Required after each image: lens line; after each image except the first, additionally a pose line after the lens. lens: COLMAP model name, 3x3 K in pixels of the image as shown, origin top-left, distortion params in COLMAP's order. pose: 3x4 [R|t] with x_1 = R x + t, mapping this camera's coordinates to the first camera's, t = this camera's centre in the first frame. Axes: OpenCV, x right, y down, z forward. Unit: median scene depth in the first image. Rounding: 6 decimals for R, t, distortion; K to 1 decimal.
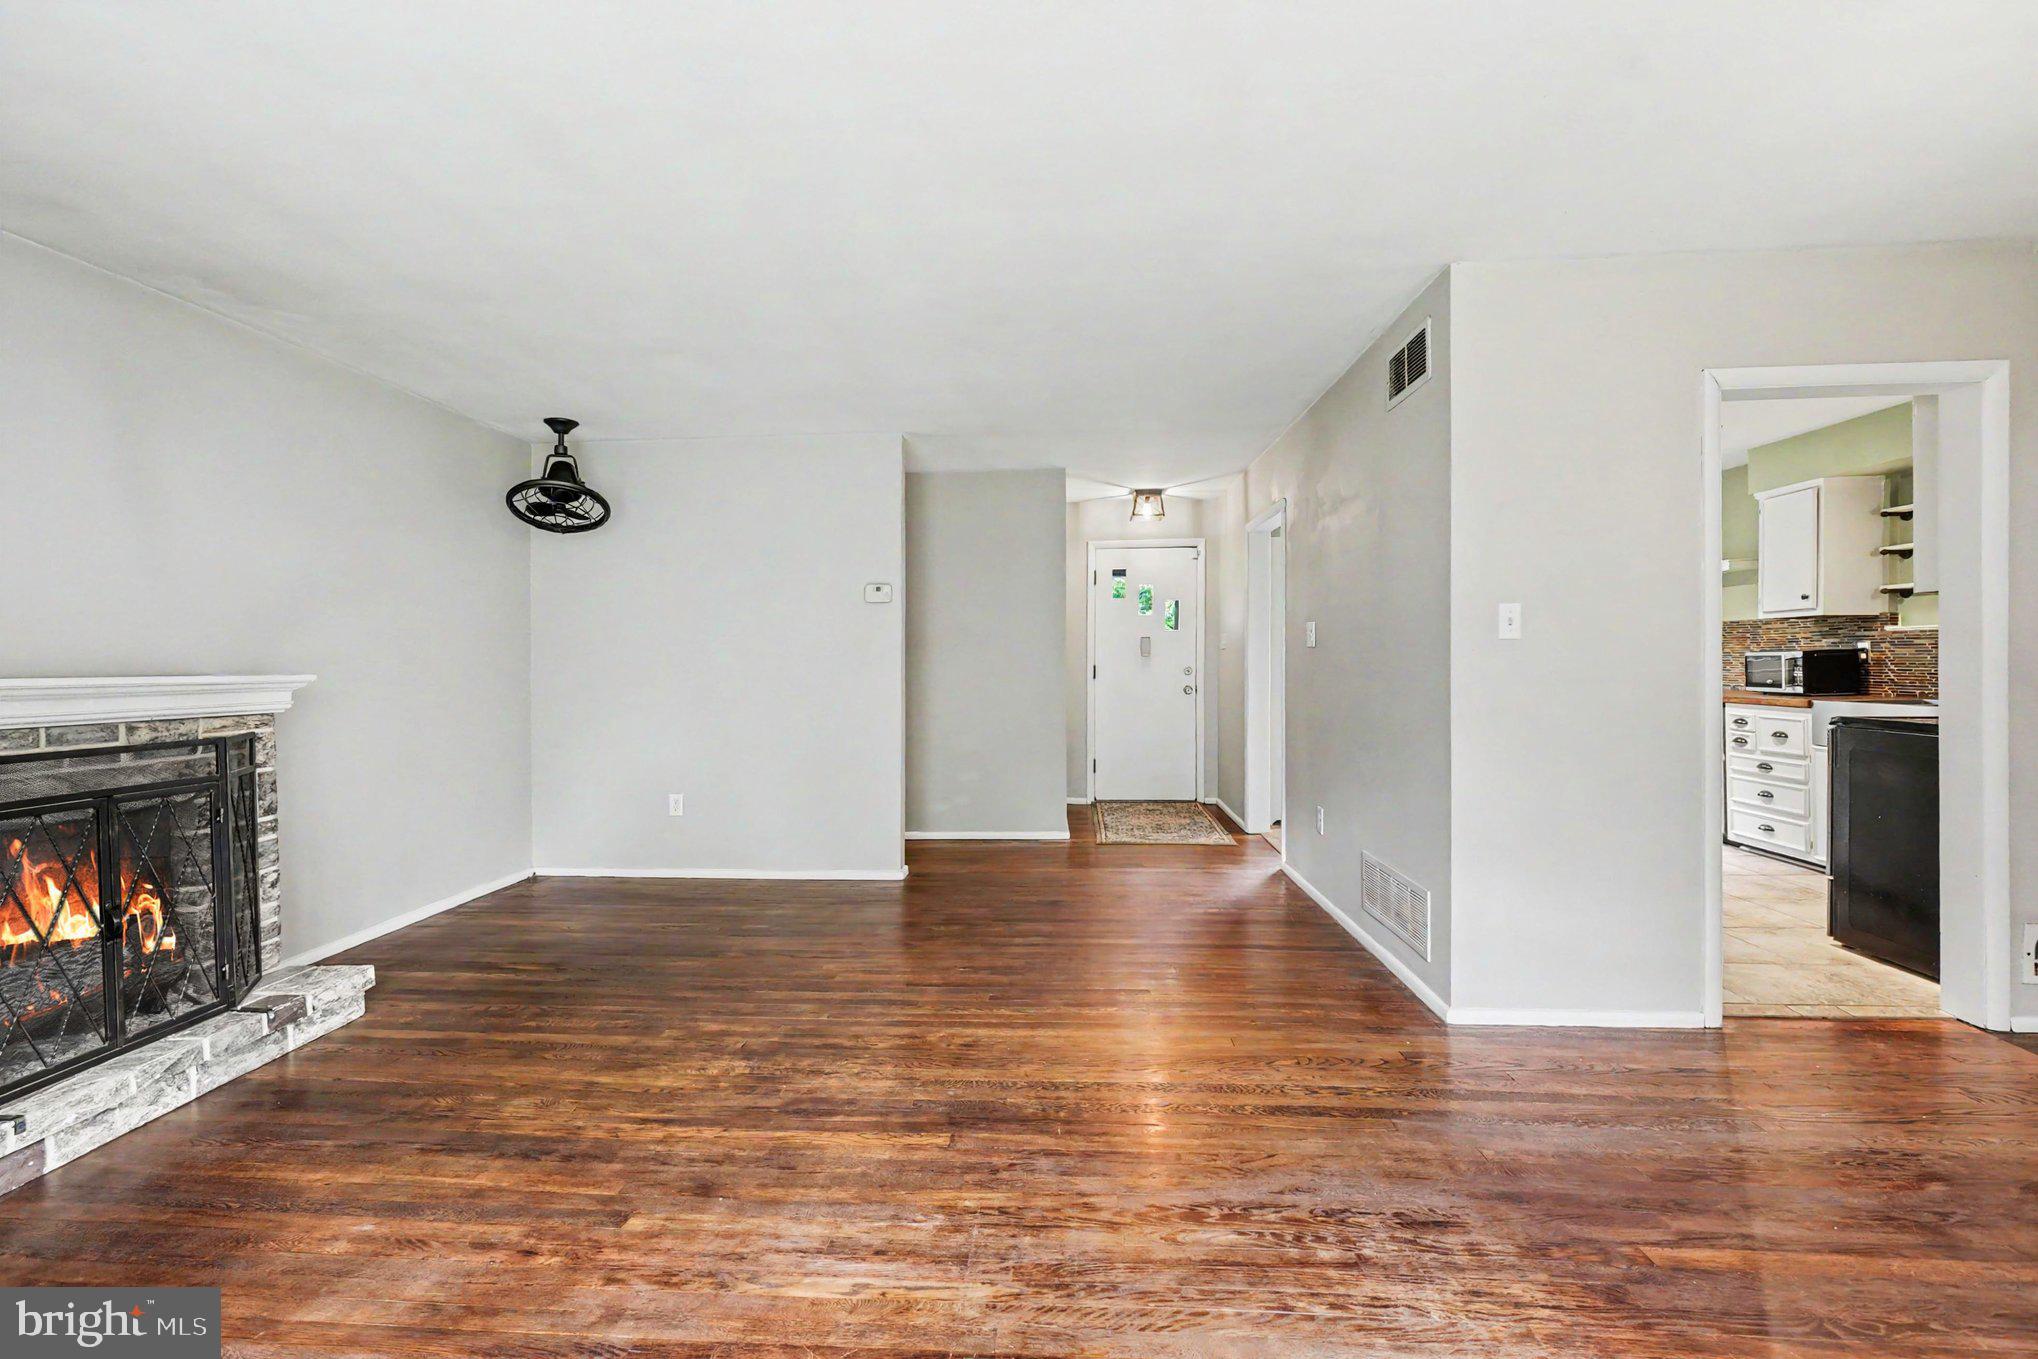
lens RADIAL K [[881.4, 0, 999.9], [0, 881.4, 677.6], [0, 0, 1]] dist [-0.007726, 0.000616]
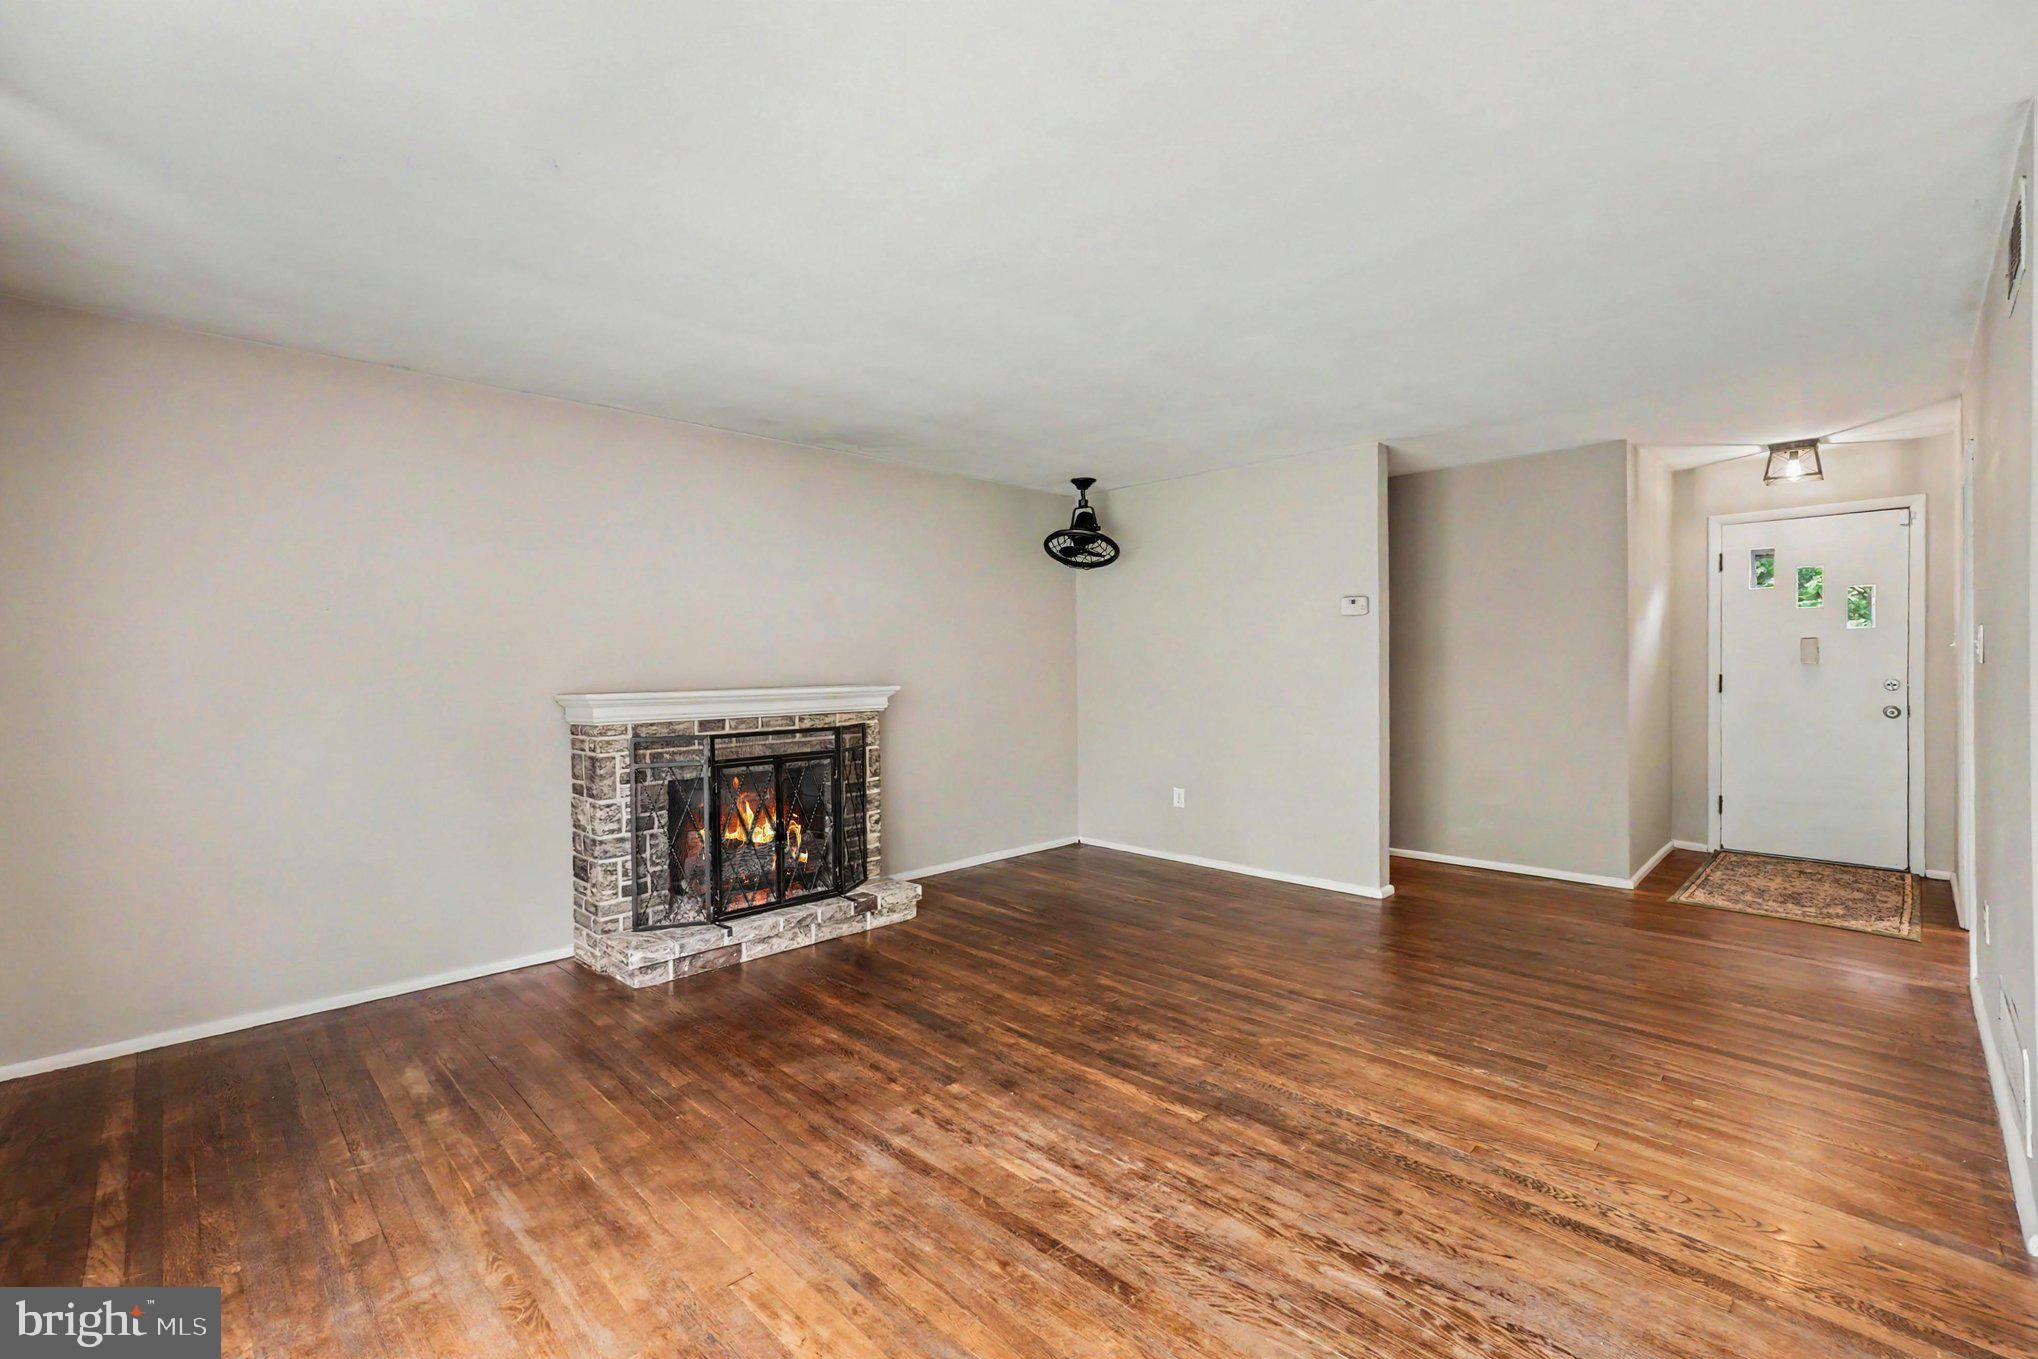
lens RADIAL K [[881.4, 0, 999.9], [0, 881.4, 677.6], [0, 0, 1]] dist [-0.007726, 0.000616]
pose [[0.743167, 0.011512, -0.669007, 0.417857], [-0.007723, 0.999933, 0.008628, -0.037404], [0.669062, -0.001245, 0.743206, -0.004496]]
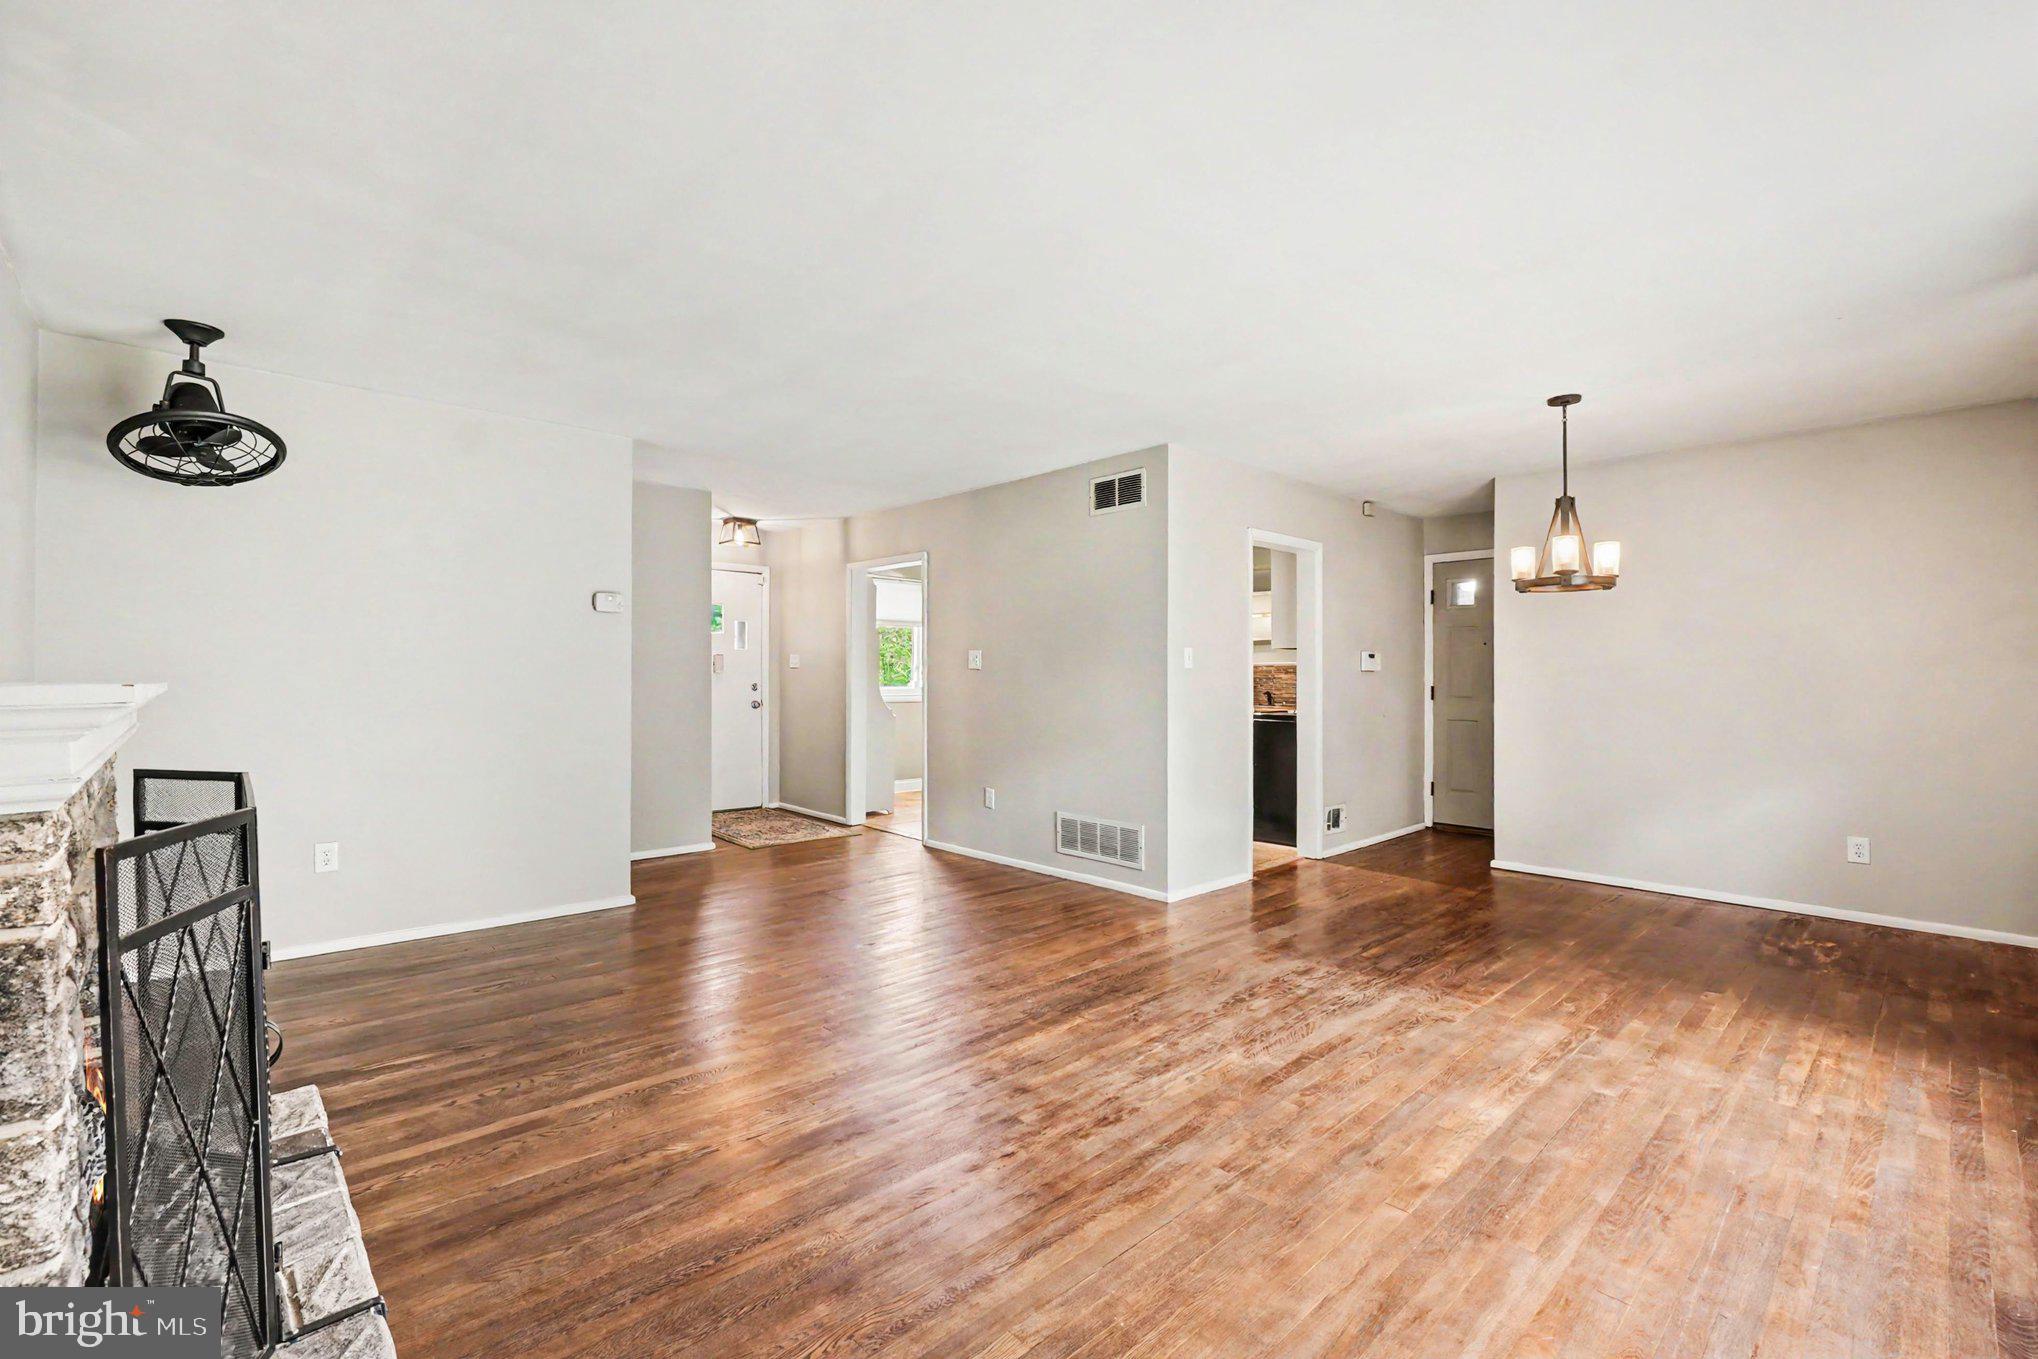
lens RADIAL K [[876.0, 0, 1001.4], [0, 876.0, 685.3], [0, 0, 1]] dist [-0.015344, -0.000216]
pose [[0.688067, 0.007385, 0.725610, -0.980887], [0.000371, 0.999944, -0.010529, 0.004551], [-0.725647, 0.007514, 0.688026, 0.105885]]
